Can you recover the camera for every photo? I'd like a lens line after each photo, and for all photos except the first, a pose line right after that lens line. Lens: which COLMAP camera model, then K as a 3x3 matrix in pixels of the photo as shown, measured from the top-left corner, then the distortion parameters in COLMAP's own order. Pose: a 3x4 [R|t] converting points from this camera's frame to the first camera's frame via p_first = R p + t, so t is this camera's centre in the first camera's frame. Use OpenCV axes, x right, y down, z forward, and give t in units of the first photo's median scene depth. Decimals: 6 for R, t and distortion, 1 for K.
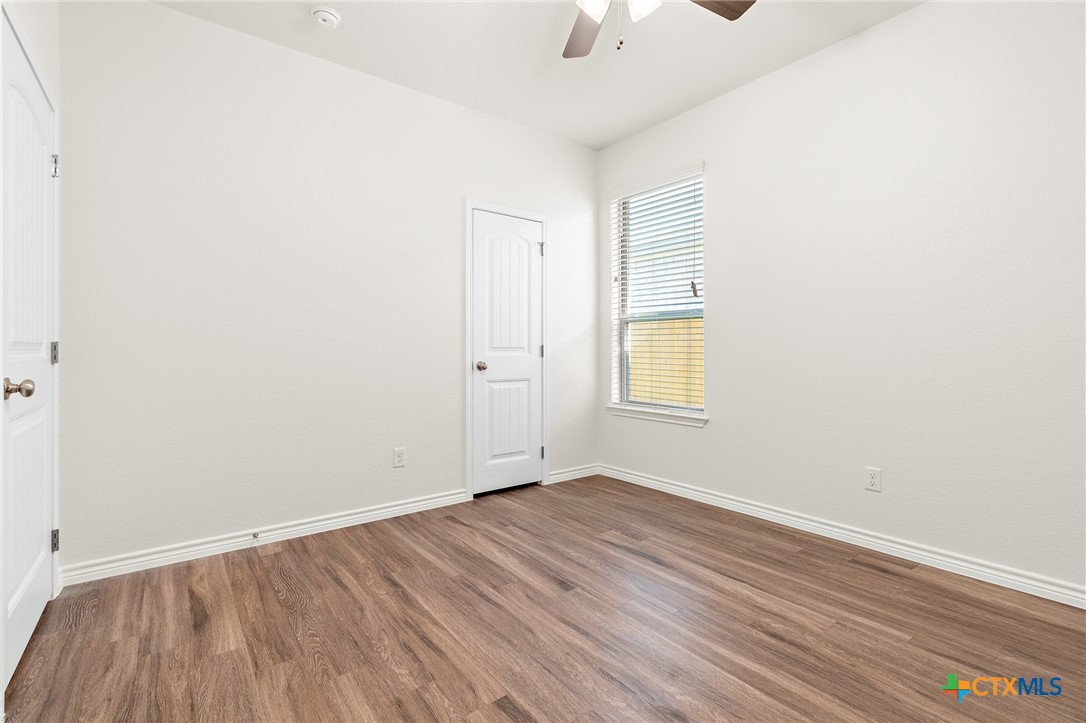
lens RADIAL K [[498.8, 0, 543.4], [0, 498.8, 355.0], [0, 0, 1]] dist [-0.008286, 0.002625]
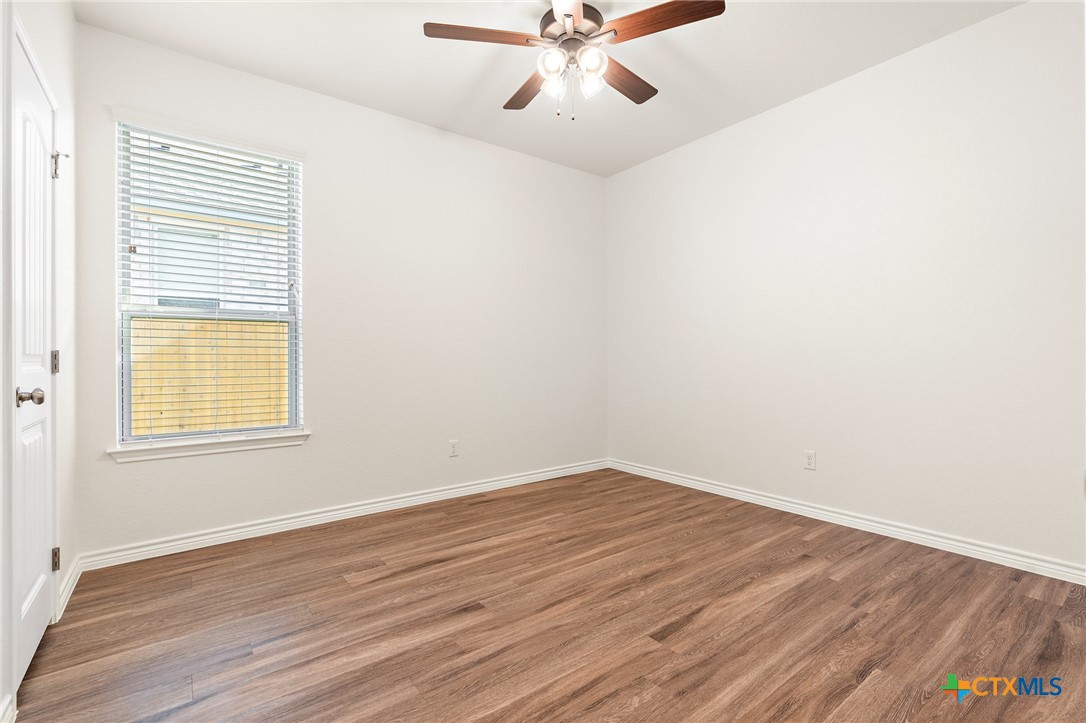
lens RADIAL K [[498.8, 0, 545.6], [0, 498.8, 359.0], [0, 0, 1]] dist [-0.008286, 0.002625]
pose [[-0.007296, -0.002587, 0.999970, -0.848118], [0.015078, 0.999883, 0.002697, -0.007492], [-0.999860, 0.015098, -0.007256, 0.814476]]
